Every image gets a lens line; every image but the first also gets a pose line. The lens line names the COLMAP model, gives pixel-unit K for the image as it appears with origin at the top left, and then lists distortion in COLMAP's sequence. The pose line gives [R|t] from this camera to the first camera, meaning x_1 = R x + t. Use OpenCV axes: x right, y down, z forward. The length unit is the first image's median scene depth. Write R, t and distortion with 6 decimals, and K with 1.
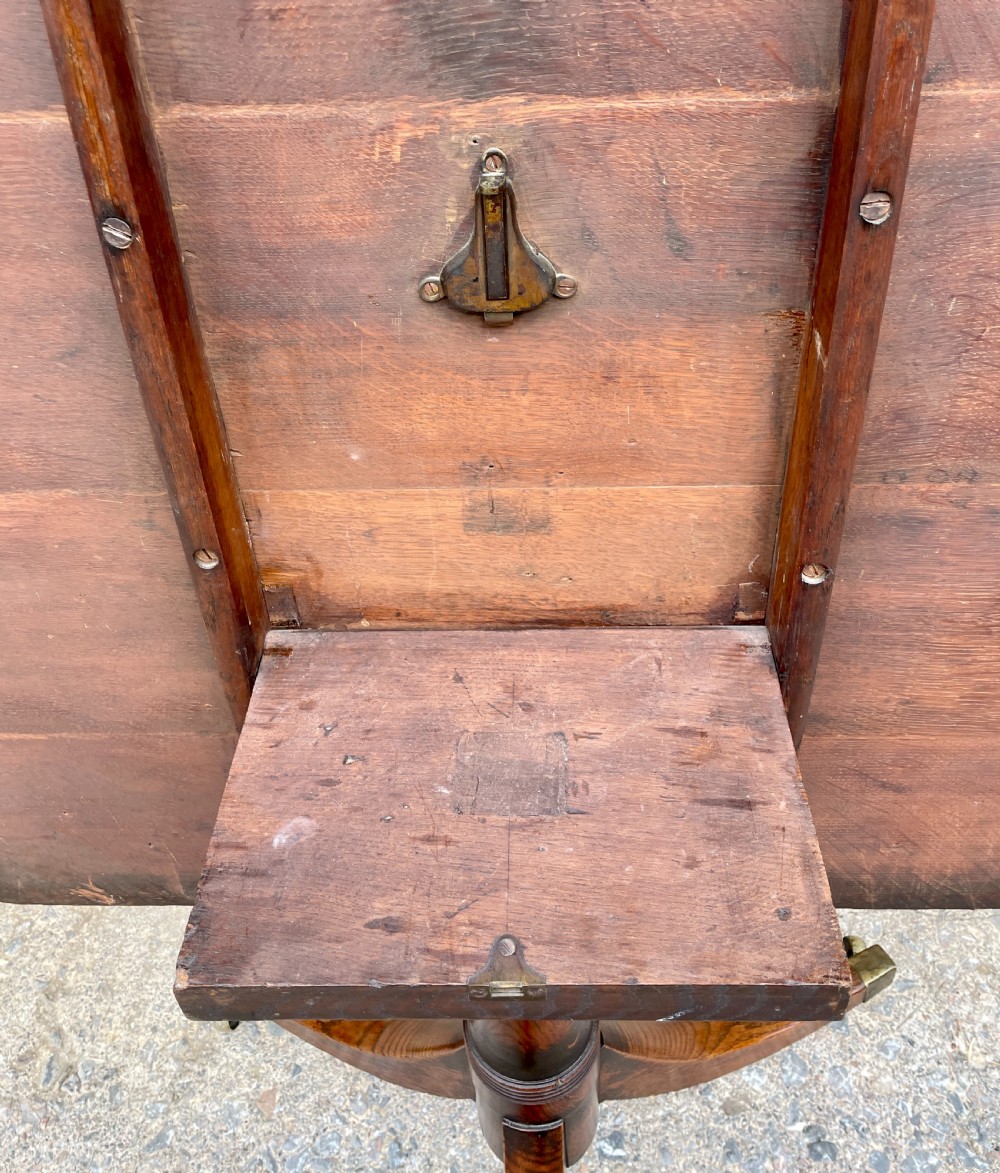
lens RADIAL K [[1050.1, 0, 497.8], [0, 1050.1, 506.5], [0, 0, 1]] dist [0.067107, -0.107879]
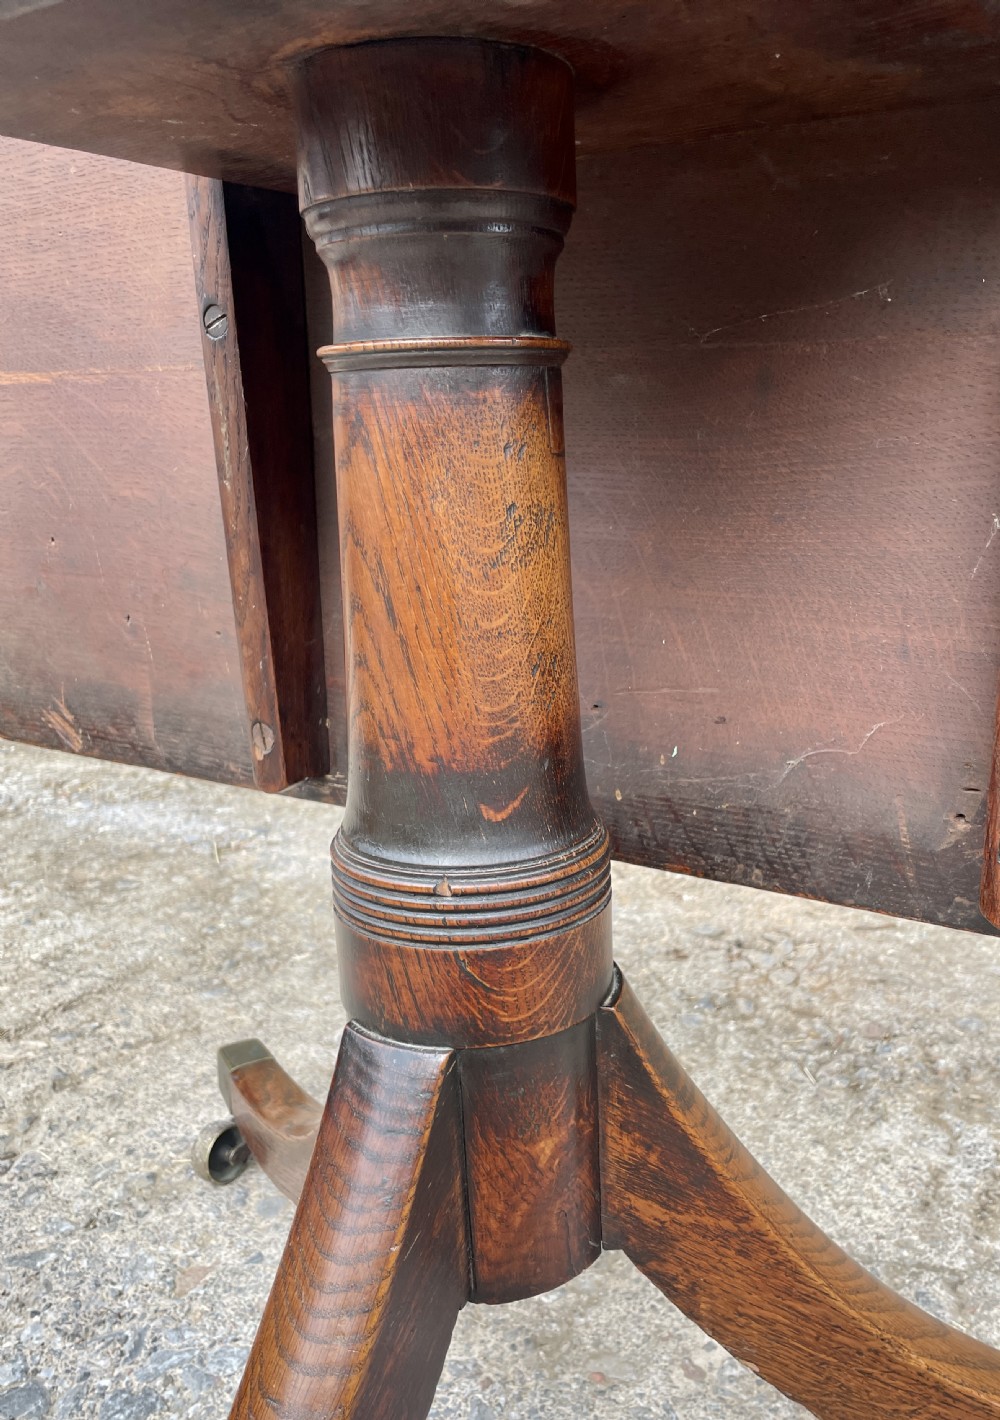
lens RADIAL K [[1182.0, 0, 508.9], [0, 1182.0, 756.5], [0, 0, 1]] dist [0.064515, -0.093999]
pose [[0.864528, 0.163848, -0.475126, 0.220064], [-0.329025, 0.899134, -0.288619, 0.442961], [0.379913, 0.405848, 0.831236, 0.392352]]
